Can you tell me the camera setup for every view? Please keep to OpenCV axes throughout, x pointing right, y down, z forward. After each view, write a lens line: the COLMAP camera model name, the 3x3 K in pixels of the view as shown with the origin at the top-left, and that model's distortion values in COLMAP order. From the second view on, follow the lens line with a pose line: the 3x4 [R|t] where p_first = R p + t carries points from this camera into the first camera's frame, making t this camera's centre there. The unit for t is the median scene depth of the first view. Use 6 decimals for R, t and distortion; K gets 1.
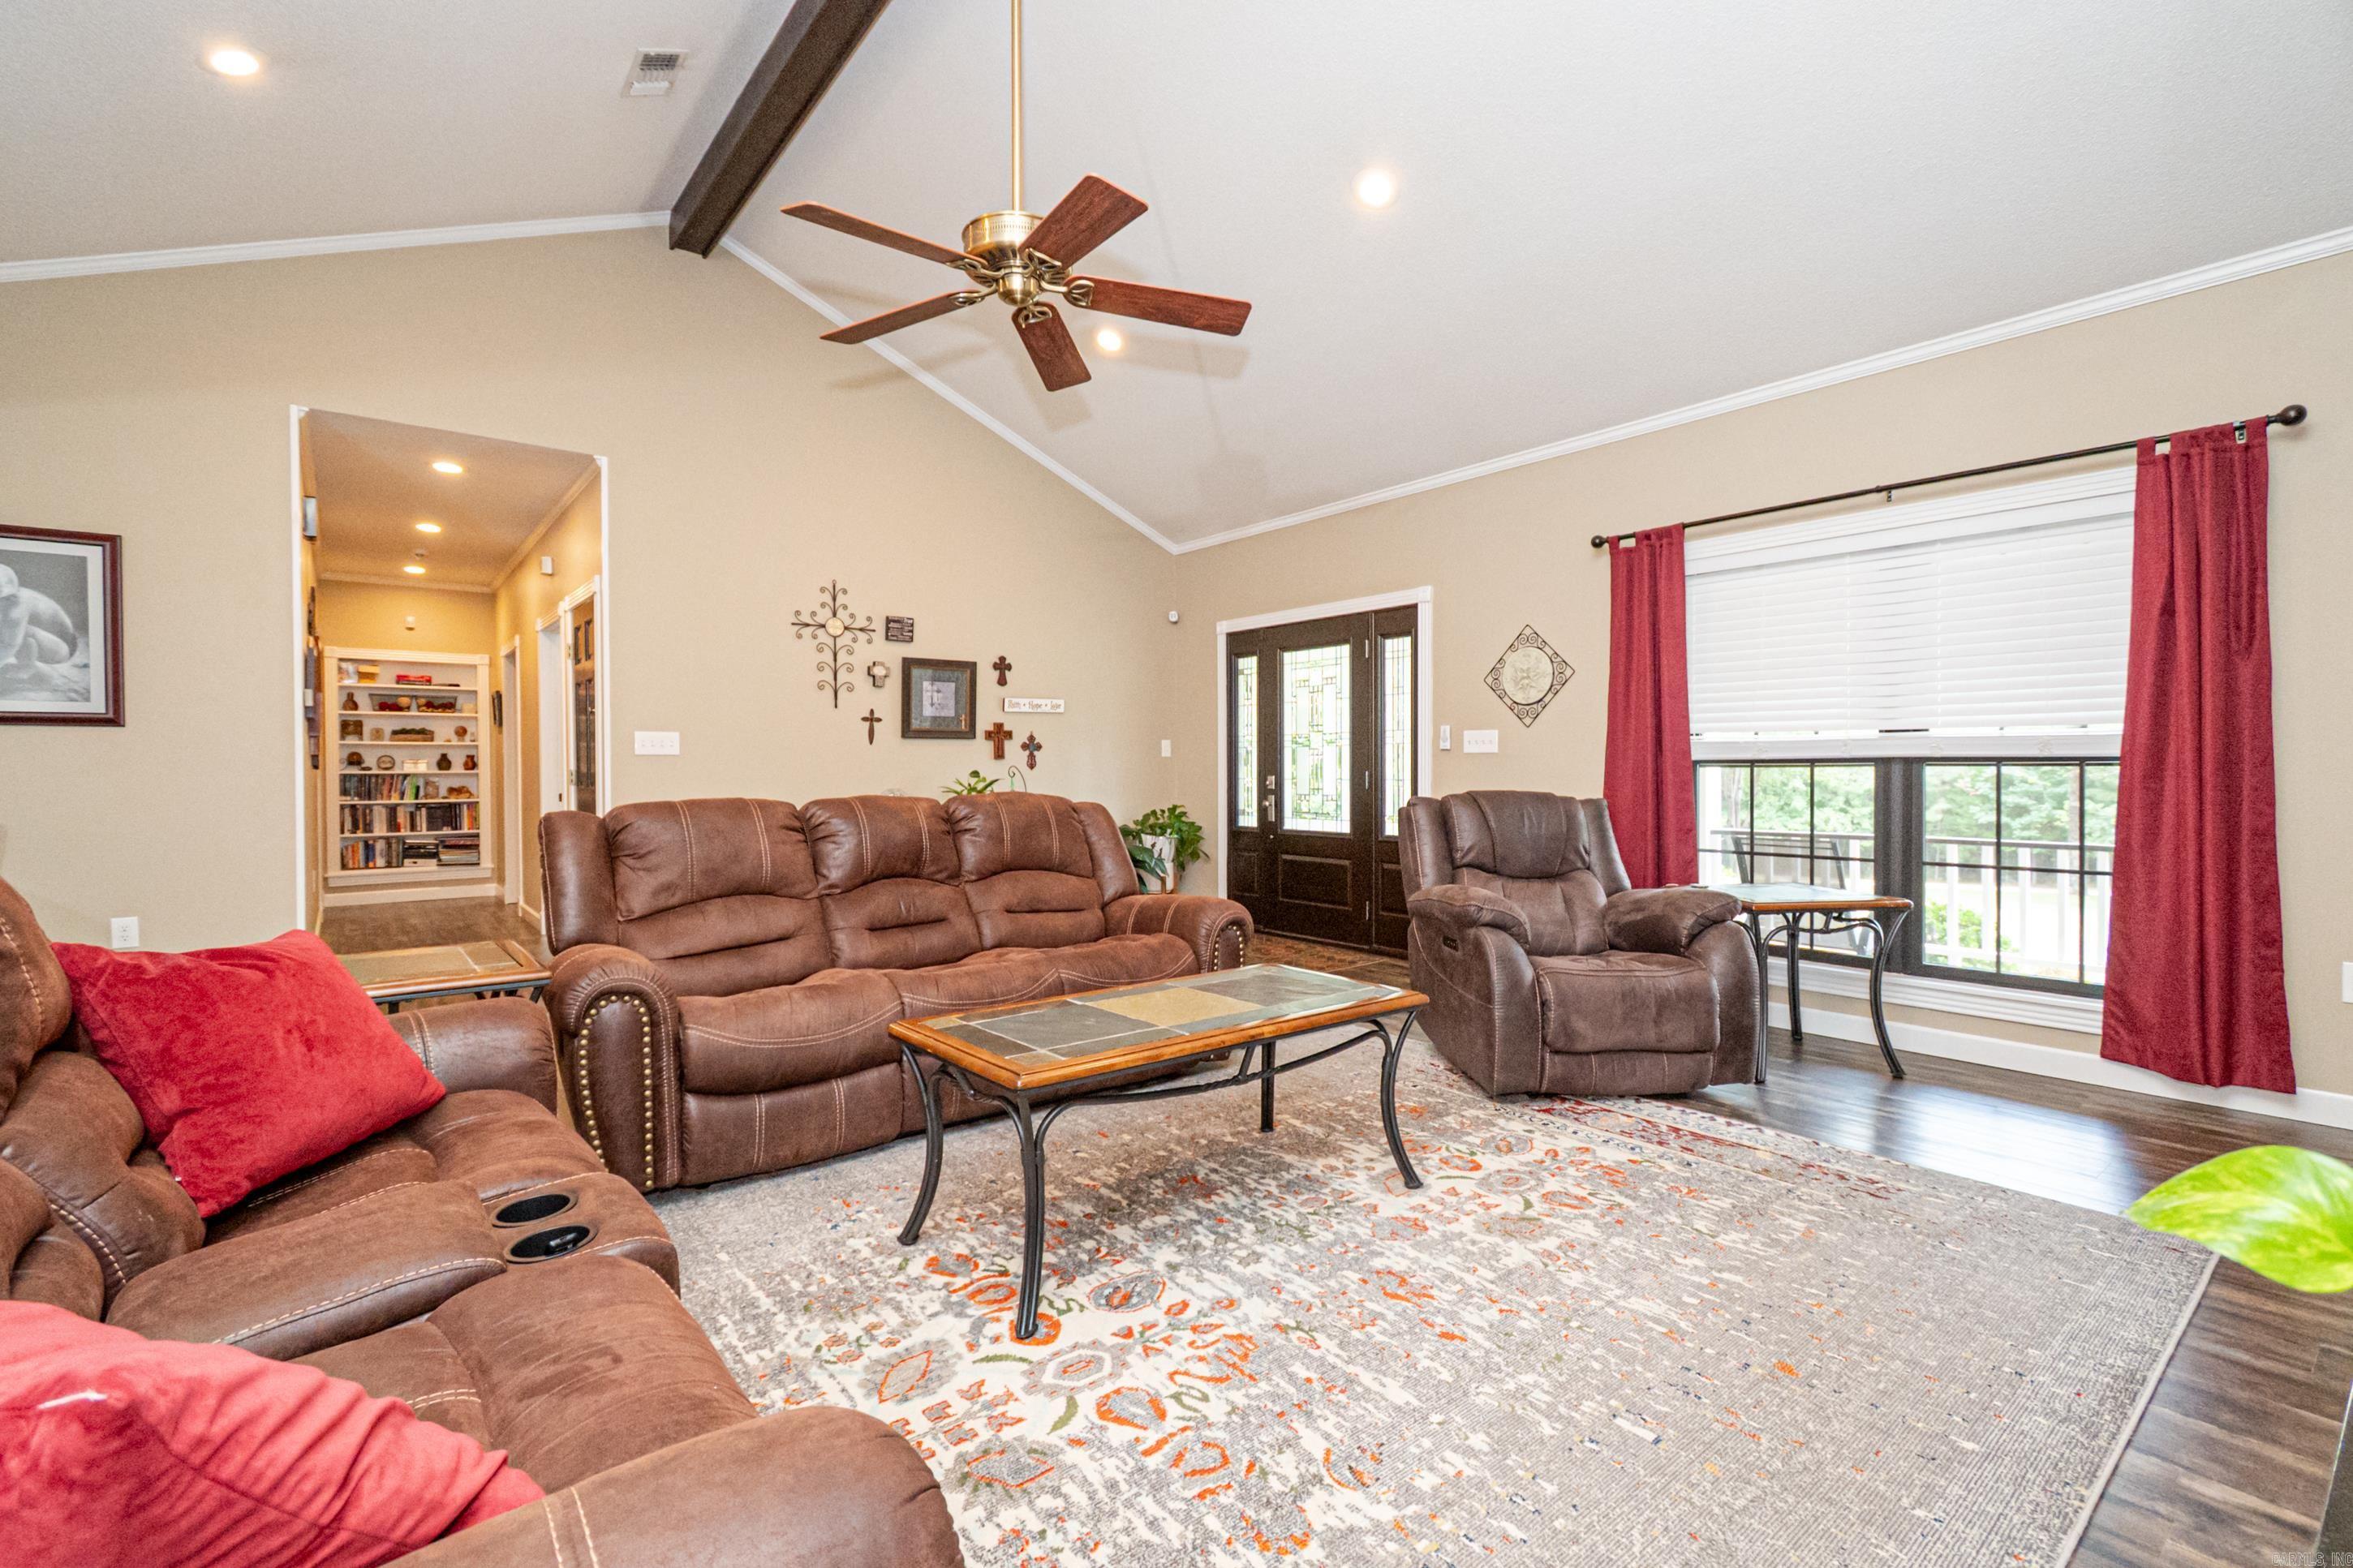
lens RADIAL K [[1043.8, 0, 1179.4], [0, 1043.8, 773.8], [0, 0, 1]] dist [0.012947, -0.006655]
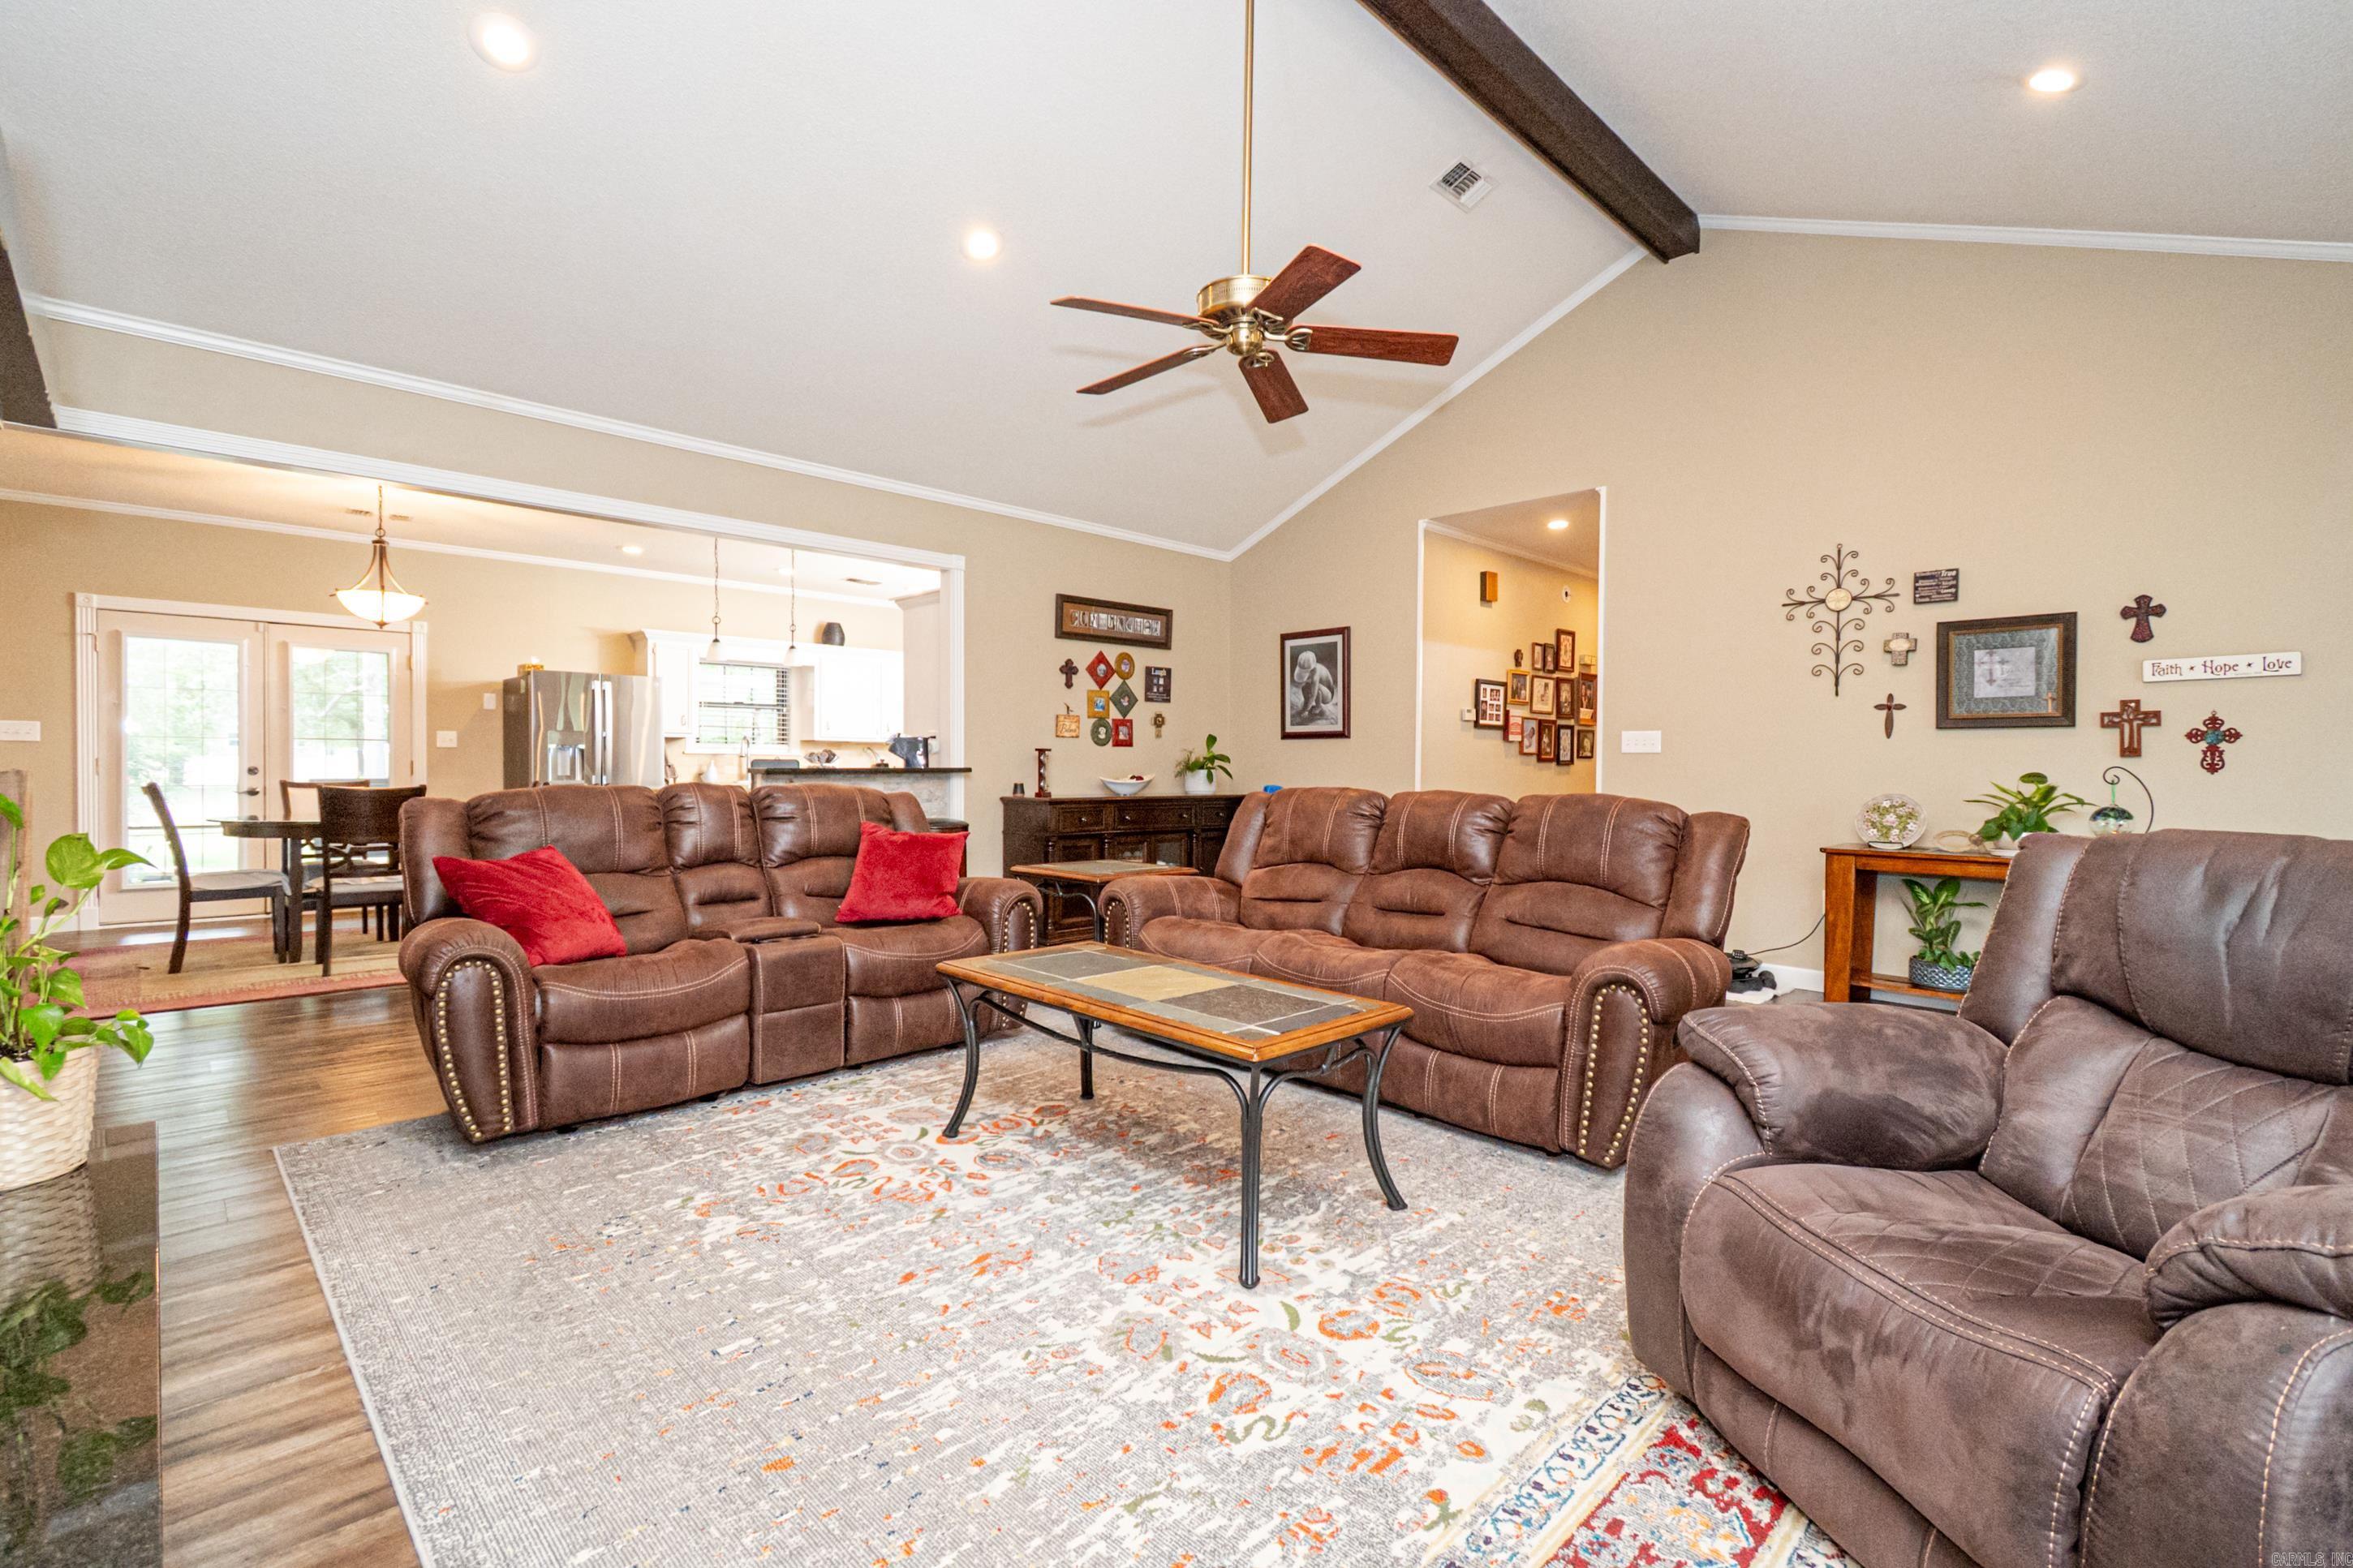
lens RADIAL K [[1043.8, 0, 1179.4], [0, 1043.8, 773.8], [0, 0, 1]] dist [0.012947, -0.006655]
pose [[0.100586, 0.014866, -0.994817, 0.916212], [-0.013460, 0.999817, 0.013580, -0.009078], [0.994837, 0.012024, 0.100767, 0.775139]]
